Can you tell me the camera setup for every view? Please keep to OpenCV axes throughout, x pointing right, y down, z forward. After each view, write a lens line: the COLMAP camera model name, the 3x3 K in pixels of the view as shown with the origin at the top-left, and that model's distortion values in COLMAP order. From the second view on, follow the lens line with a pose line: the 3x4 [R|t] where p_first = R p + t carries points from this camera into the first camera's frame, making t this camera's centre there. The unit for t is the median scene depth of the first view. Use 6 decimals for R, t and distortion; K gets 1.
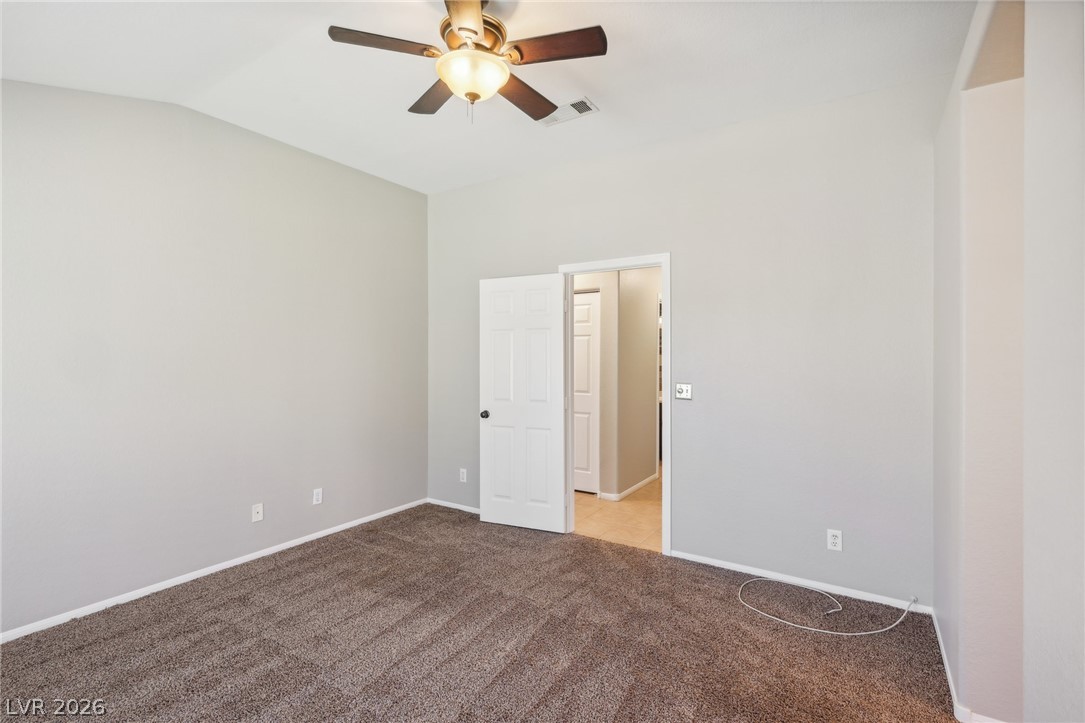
lens RADIAL K [[502.0, 0, 542.5], [0, 502.0, 361.5], [0, 0, 1]] dist [-0.001987, 0.000008]
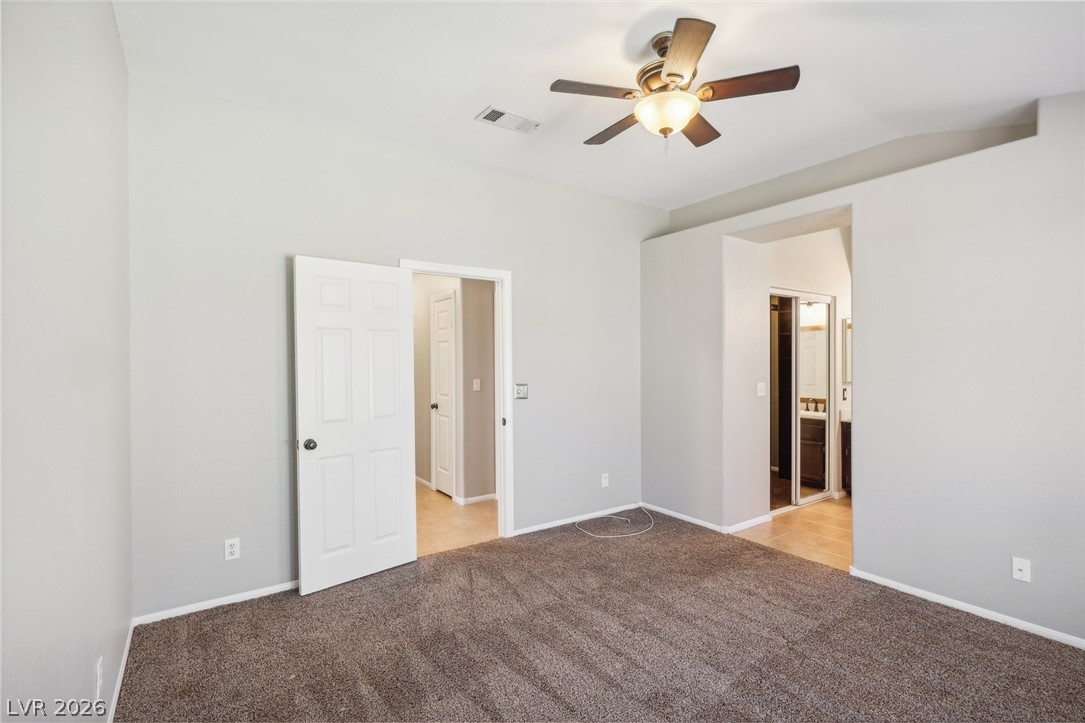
lens RADIAL K [[502.0, 0, 542.5], [0, 502.0, 361.5], [0, 0, 1]] dist [-0.001987, 0.000008]
pose [[0.375040, -0.002426, 0.927005, -0.736300], [0.012699, 0.999916, -0.002521, -0.007558], [-0.926922, 0.012718, 0.375040, 0.473107]]
